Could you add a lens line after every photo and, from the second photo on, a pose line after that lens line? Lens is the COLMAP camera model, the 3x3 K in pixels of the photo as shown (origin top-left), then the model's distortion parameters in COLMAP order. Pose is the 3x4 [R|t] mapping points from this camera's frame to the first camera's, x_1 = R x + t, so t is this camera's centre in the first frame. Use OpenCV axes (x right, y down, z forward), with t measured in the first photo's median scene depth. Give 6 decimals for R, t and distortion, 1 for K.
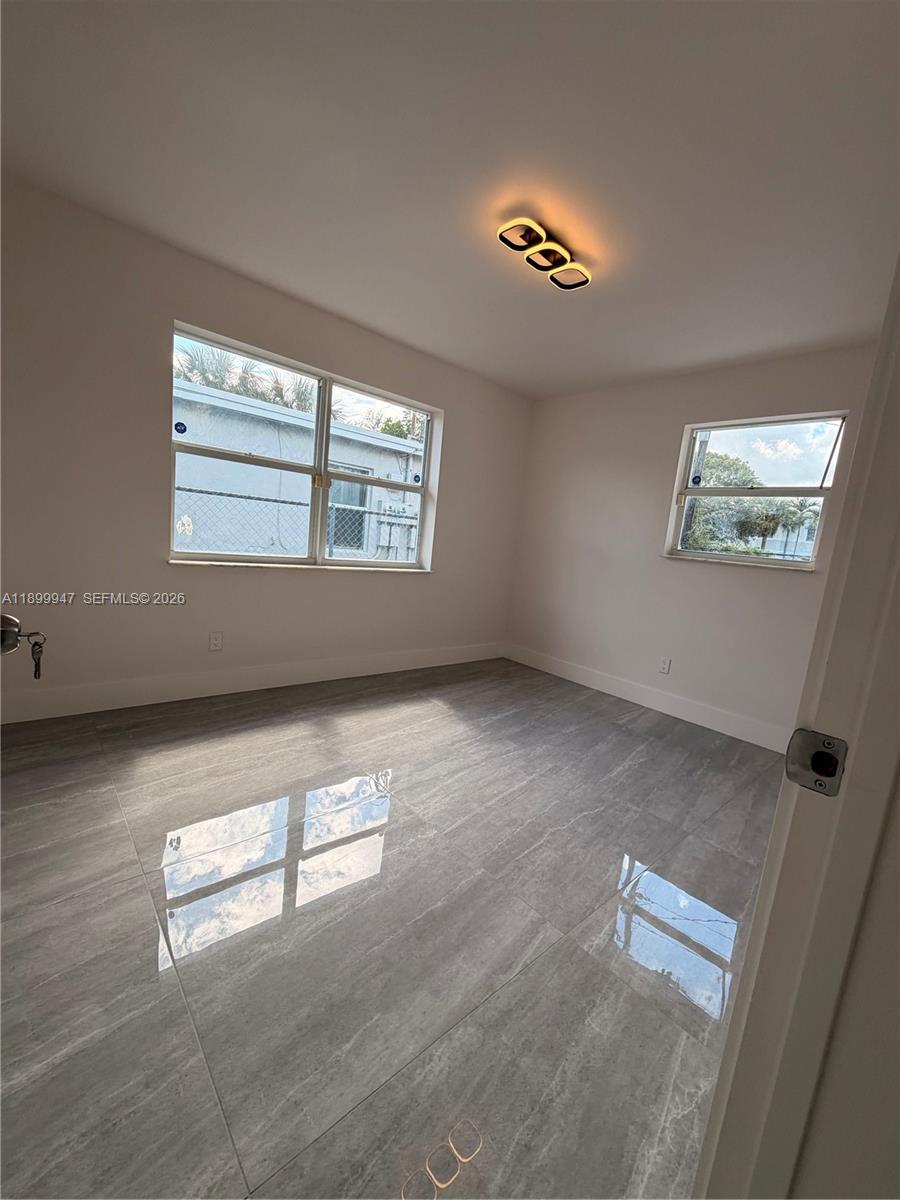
lens RADIAL K [[478.5, 0, 449.7], [0, 478.5, 602.2], [0, 0, 1]] dist [-0.001146, 0.000464]
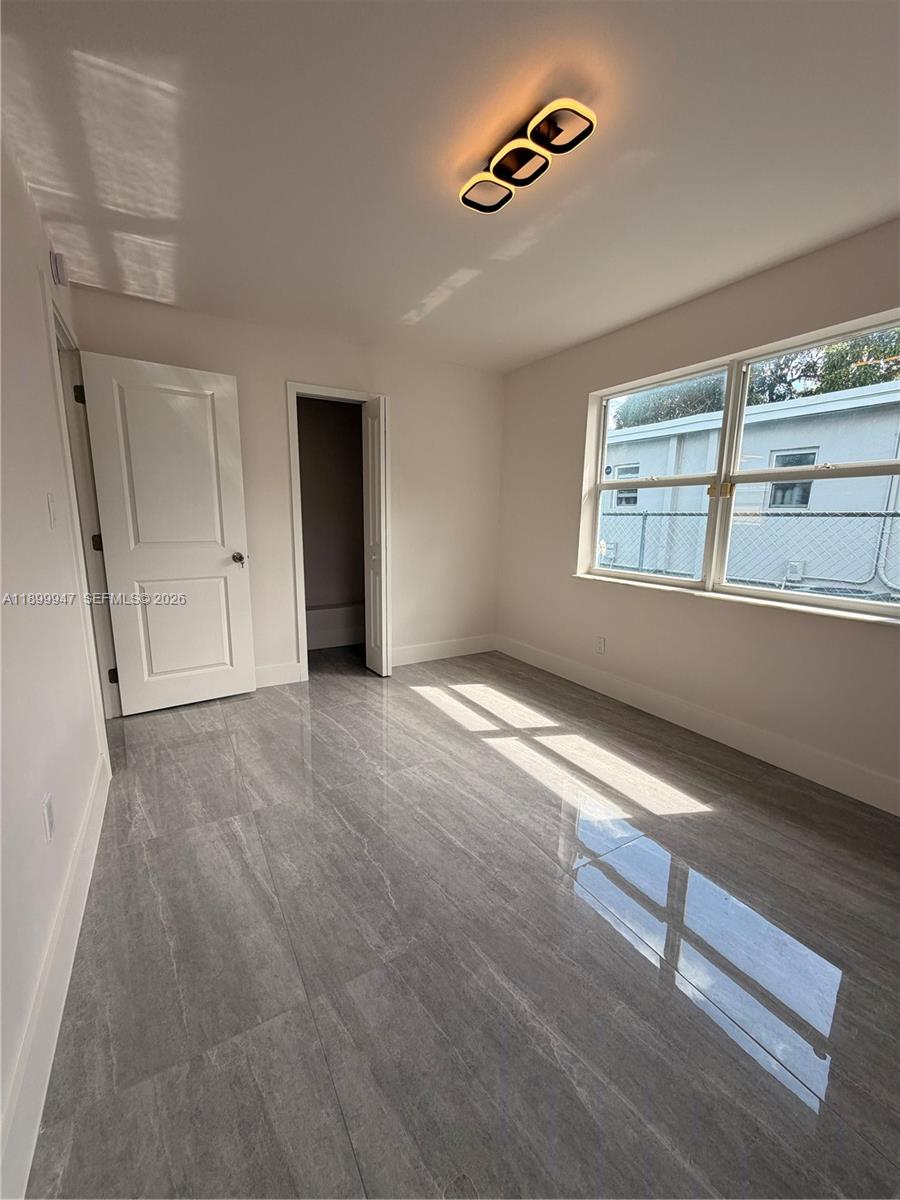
lens RADIAL K [[478.5, 0, 449.7], [0, 478.5, 602.2], [0, 0, 1]] dist [-0.001146, 0.000464]
pose [[-0.189998, 0.066614, -0.979522, 0.825725], [-0.169619, 0.980466, 0.099580, -0.086482], [0.967021, 0.185065, -0.174987, 0.947693]]
